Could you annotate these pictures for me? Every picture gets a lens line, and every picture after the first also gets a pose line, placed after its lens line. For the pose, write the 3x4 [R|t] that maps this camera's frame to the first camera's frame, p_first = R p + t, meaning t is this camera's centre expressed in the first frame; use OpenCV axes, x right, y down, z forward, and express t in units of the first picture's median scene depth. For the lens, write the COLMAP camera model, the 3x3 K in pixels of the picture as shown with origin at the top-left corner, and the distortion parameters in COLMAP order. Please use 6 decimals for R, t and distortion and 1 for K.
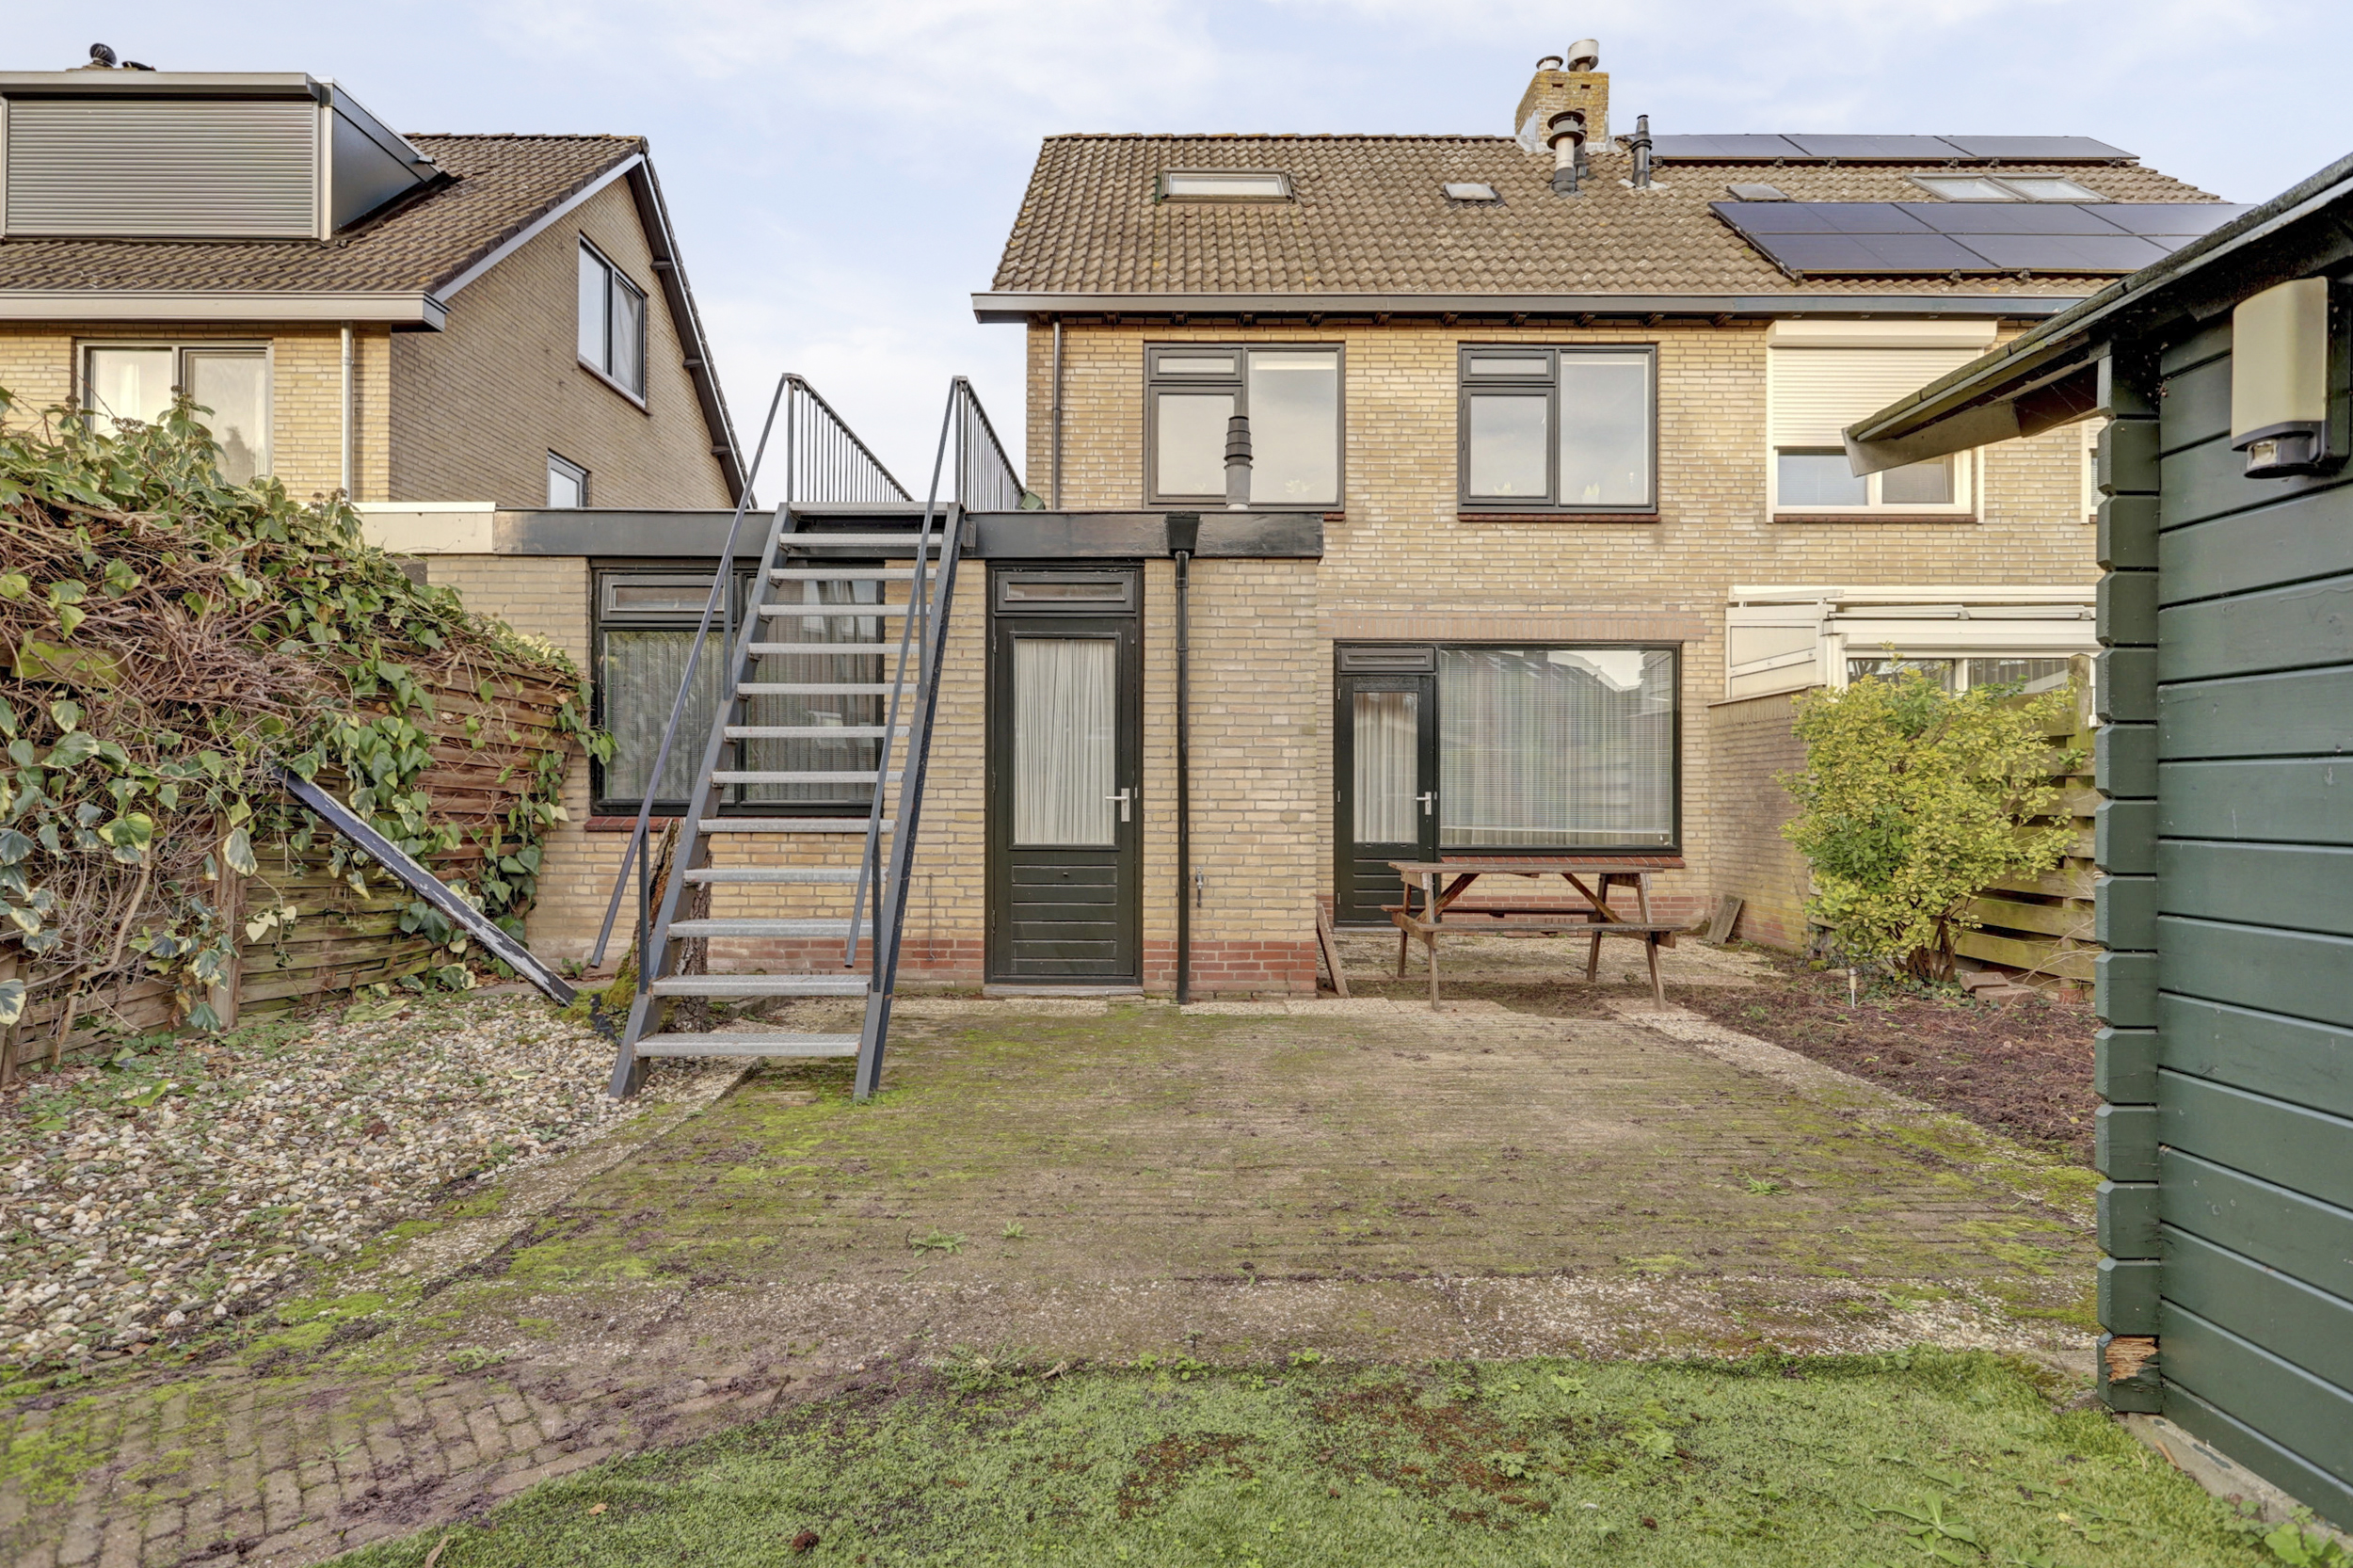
lens RADIAL K [[1133.0, 0, 1176.7], [0, 1133.0, 800.0], [0, 0, 1]] dist [-0.000739, 0.000435]
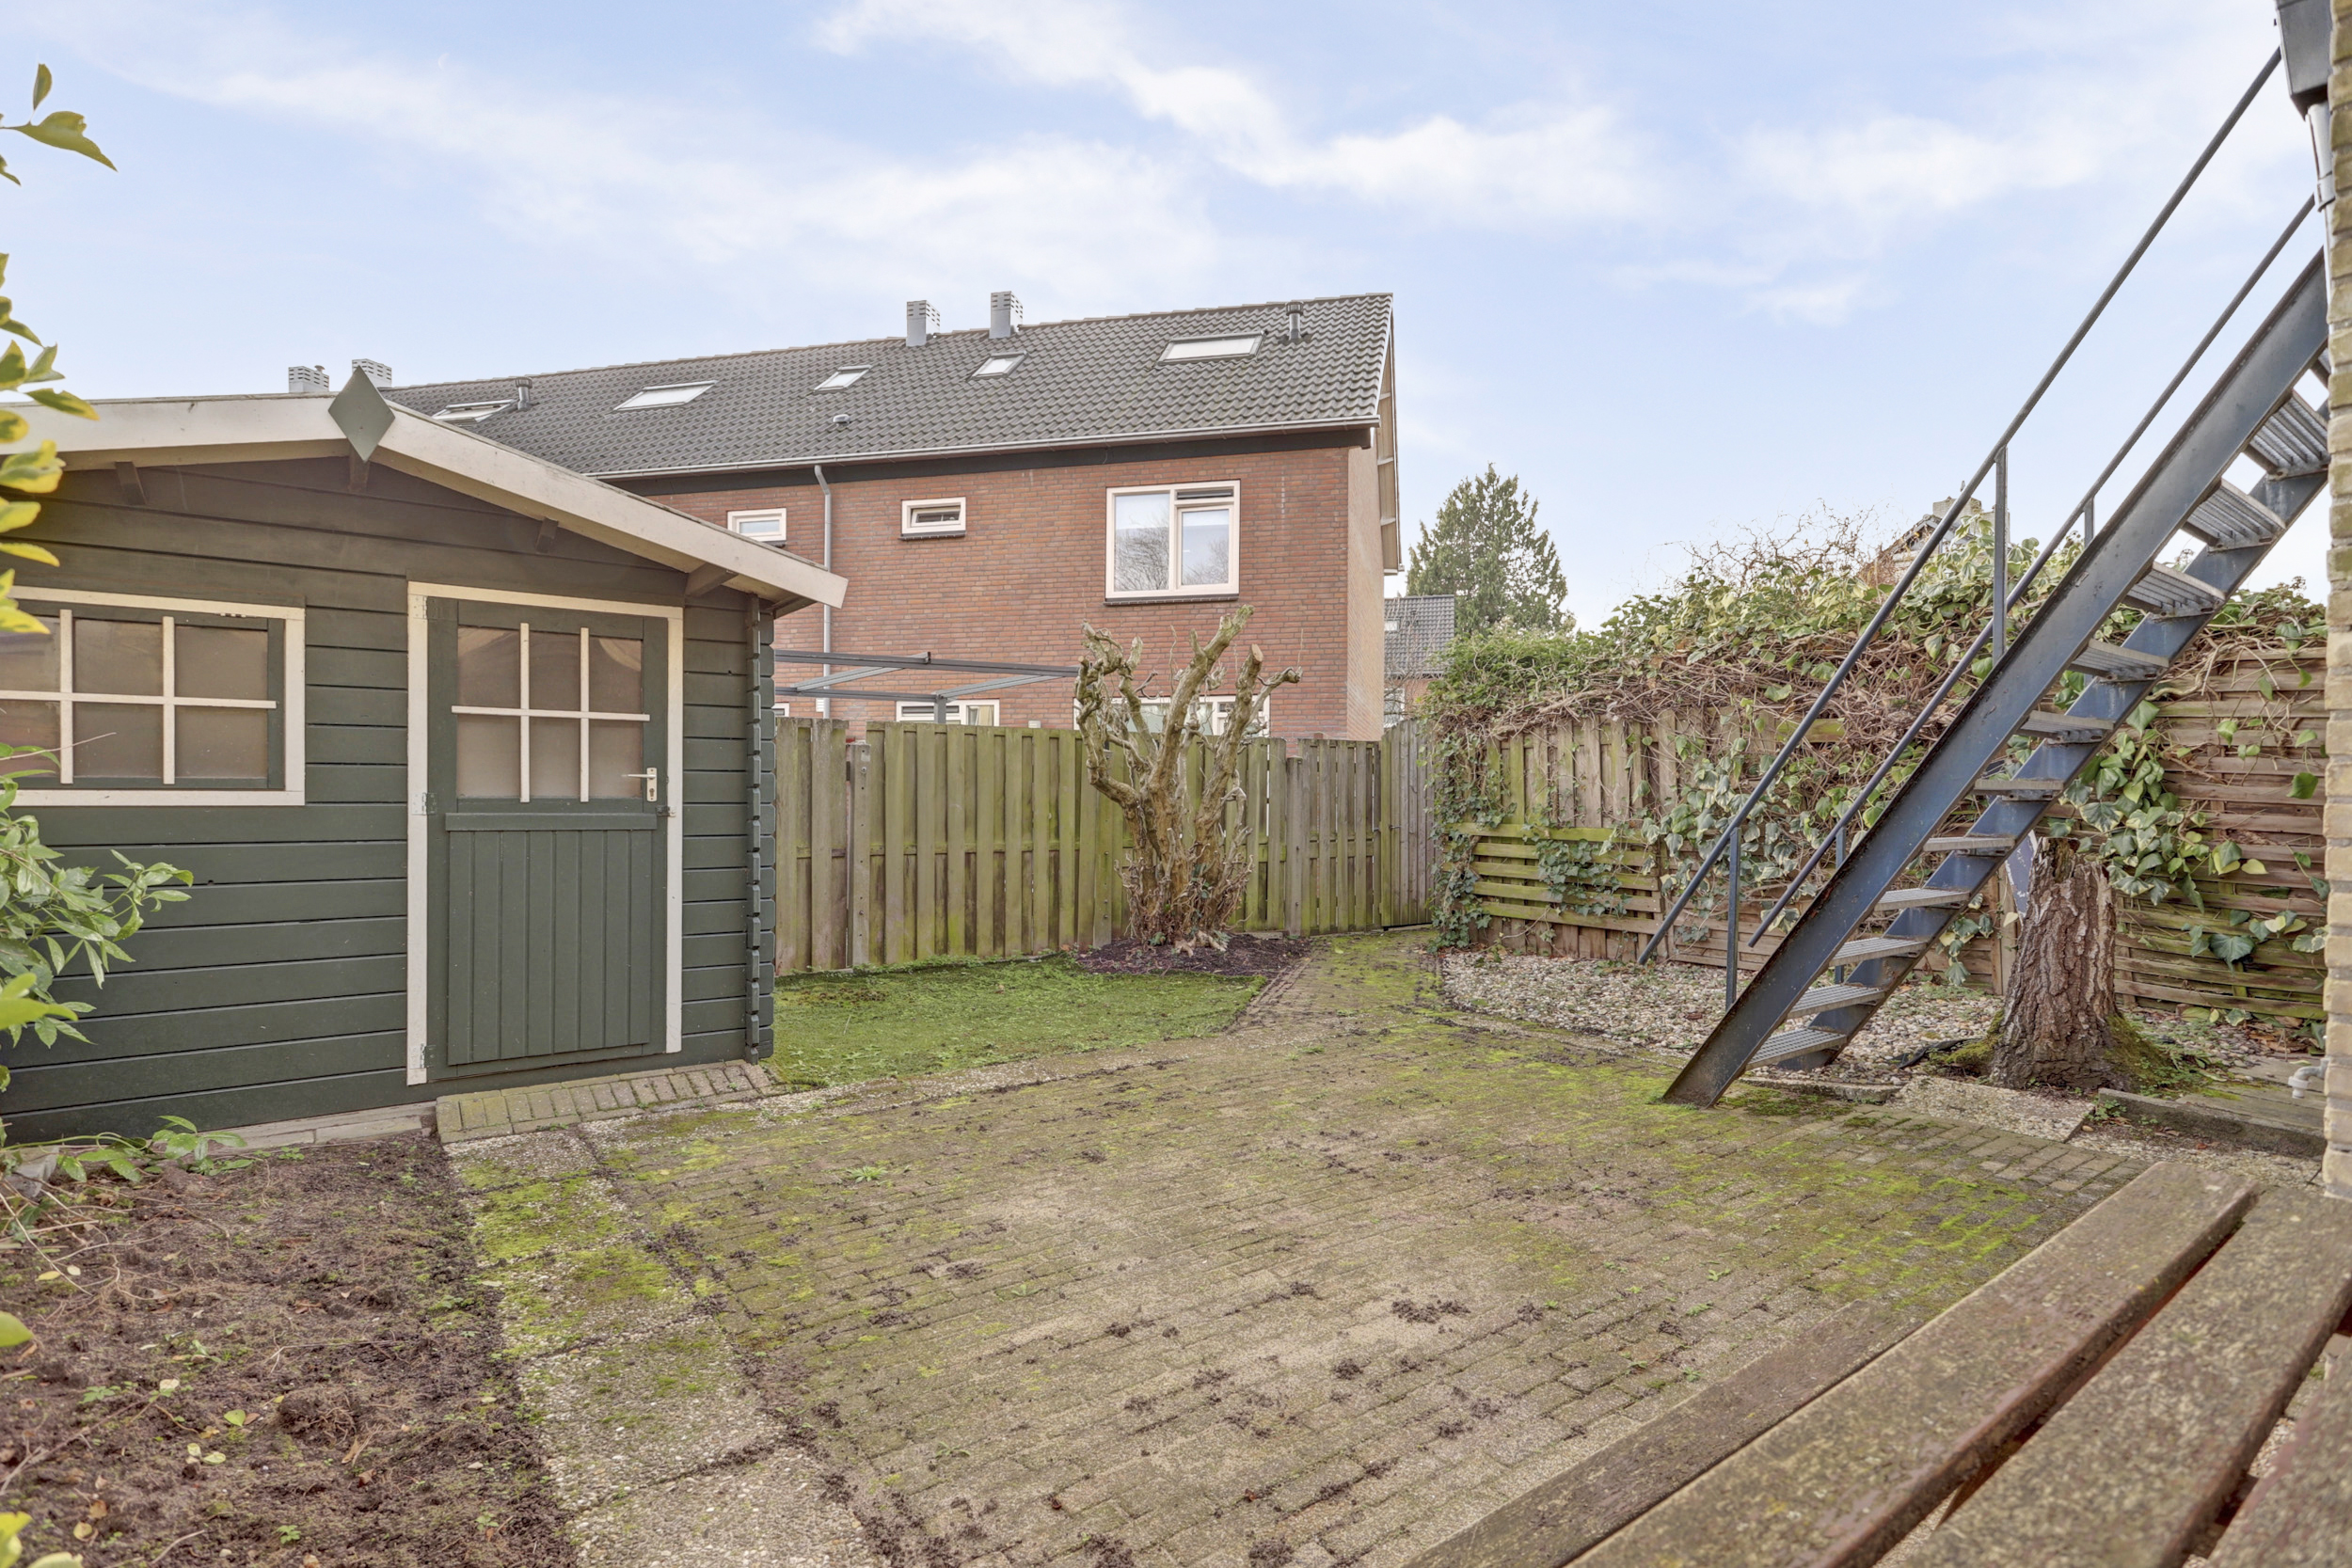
lens RADIAL K [[1132.4, 0, 1176.2], [0, 1132.4, 800.0], [0, 0, 1]] dist [-0.000739, 0.000435]
pose [[-0.800264, -0.002773, -0.599642, 0.383737], [-0.009122, 0.999930, 0.007550, -0.008726], [0.599579, 0.011512, -0.800233, 0.838060]]
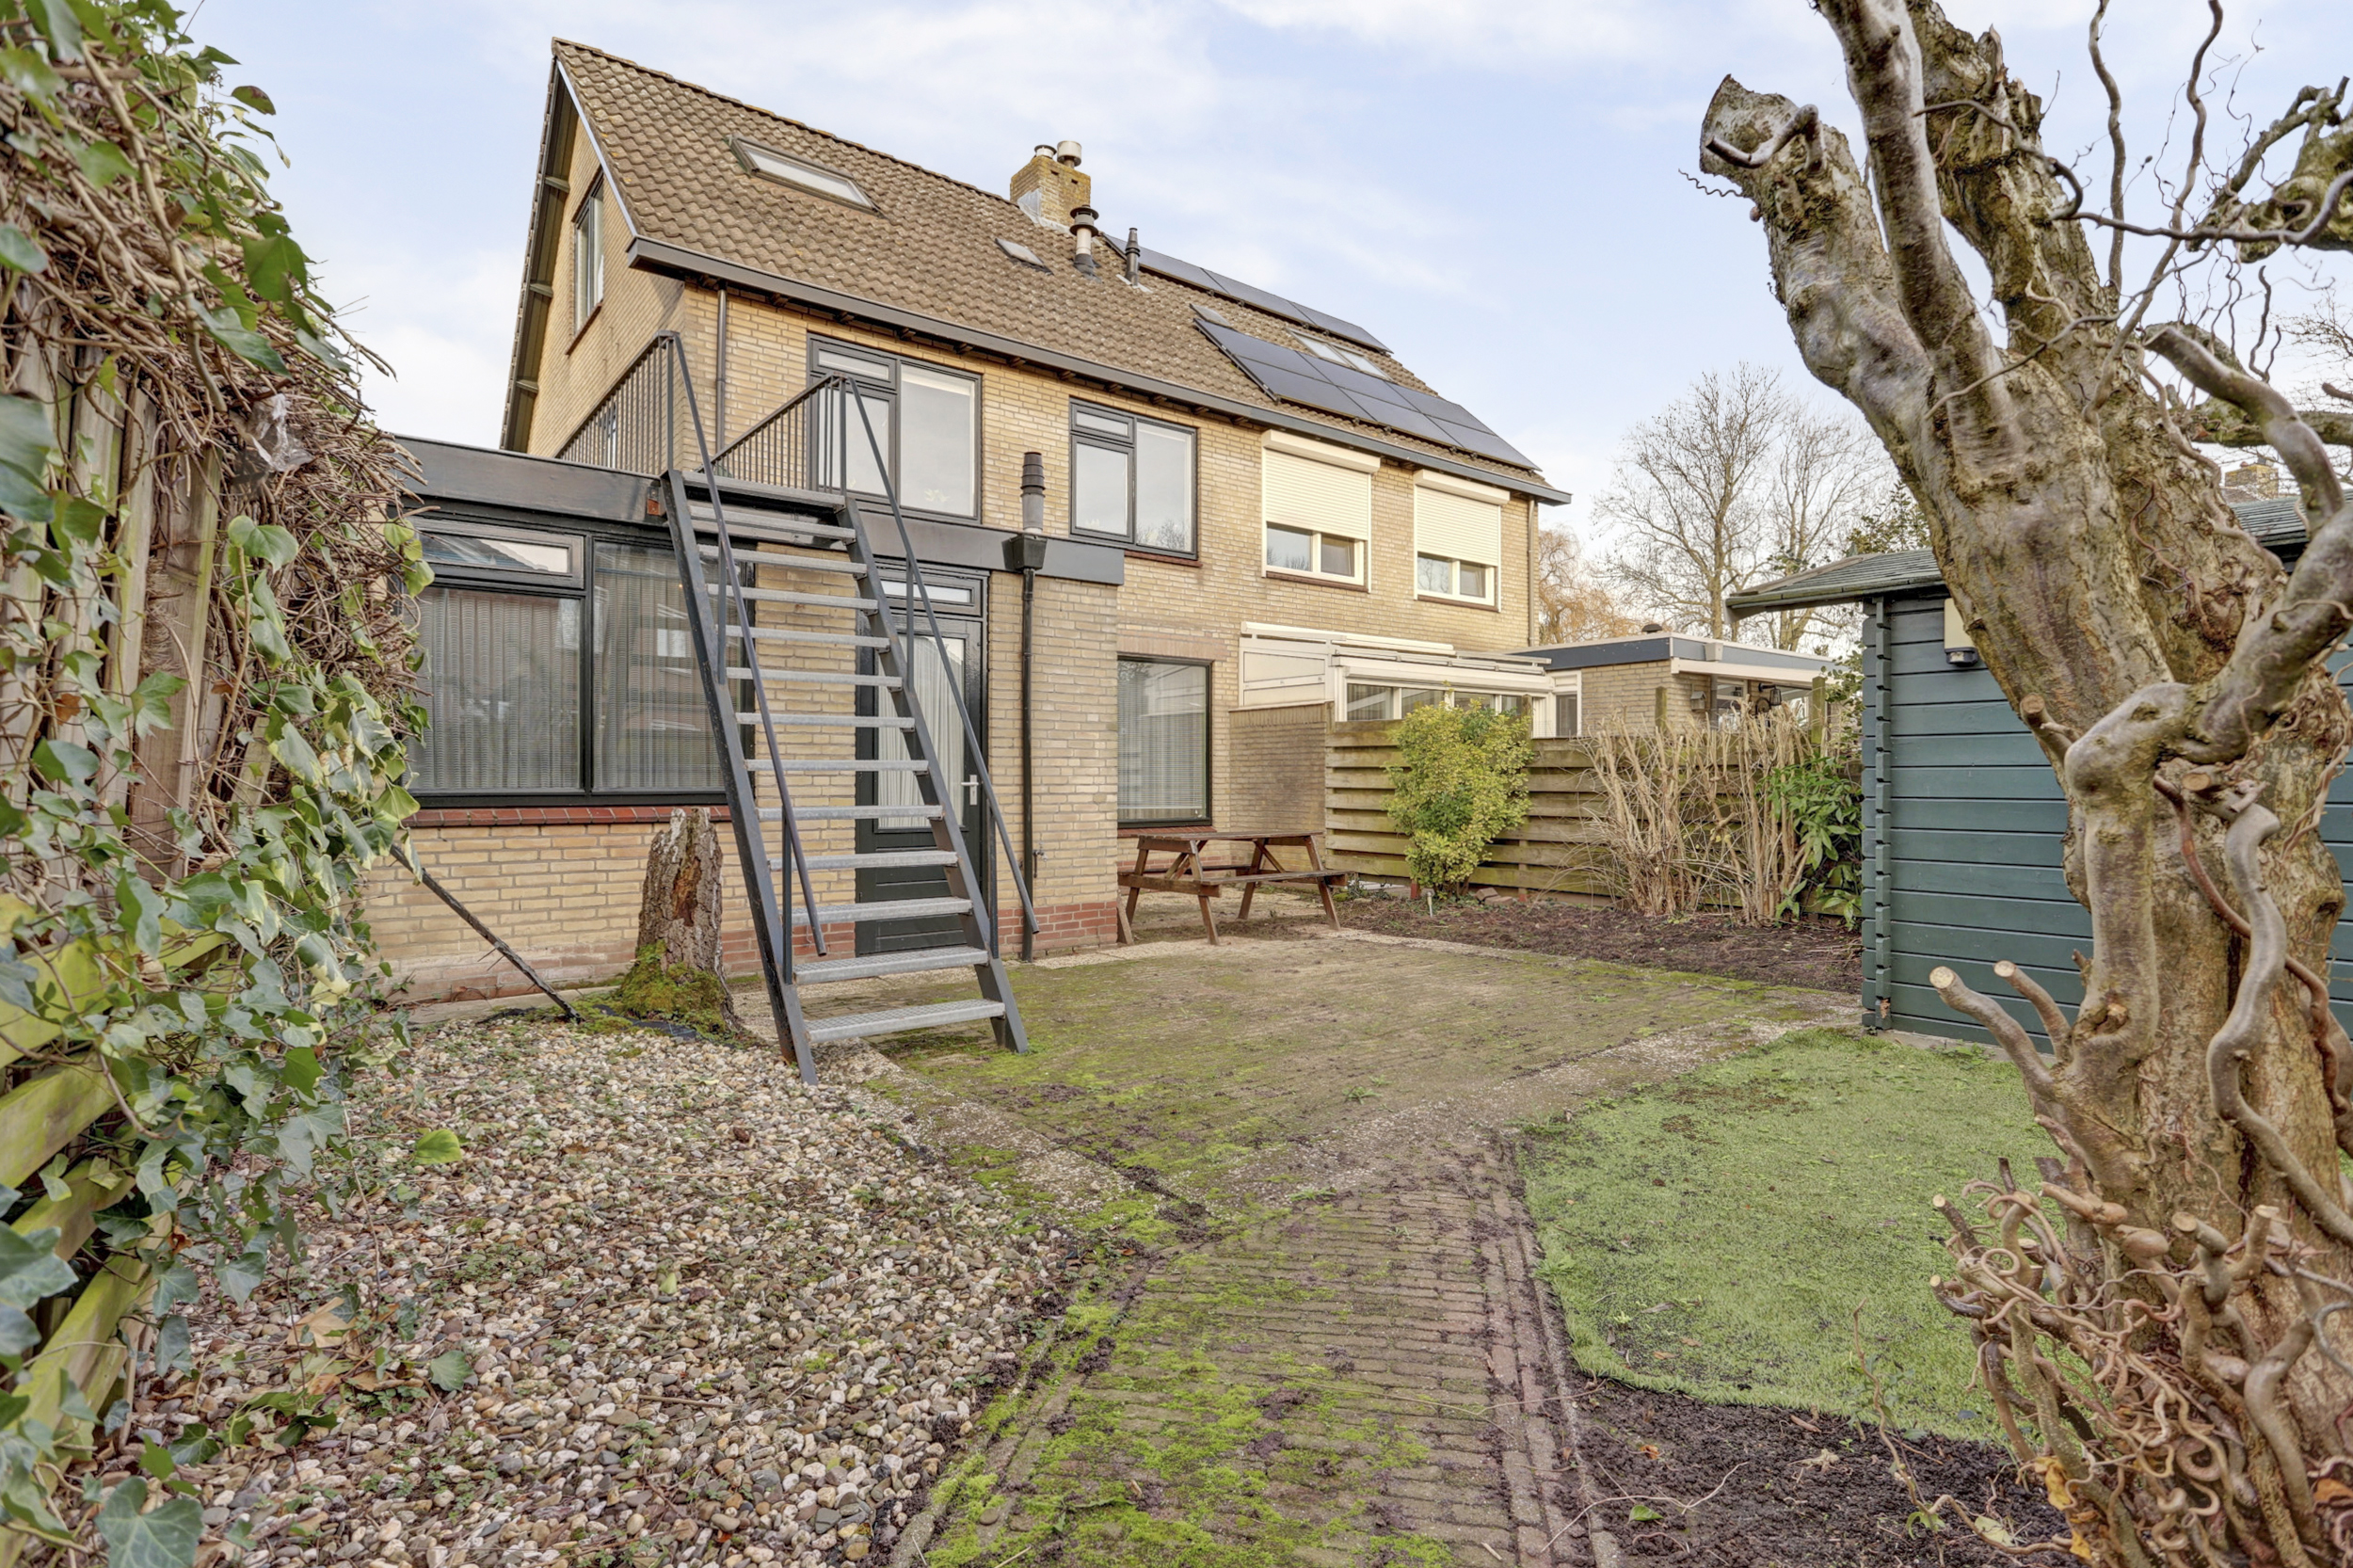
lens RADIAL K [[1133.5, 0, 1176.5], [0, 1133.5, 784.0], [0, 0, 1]] dist [0.000535, 0.000230]
pose [[0.781975, -0.006596, 0.623275, -0.471972], [0.005296, 0.999978, 0.003938, -0.003963], [-0.623287, 0.000221, 0.781993, 0.006490]]
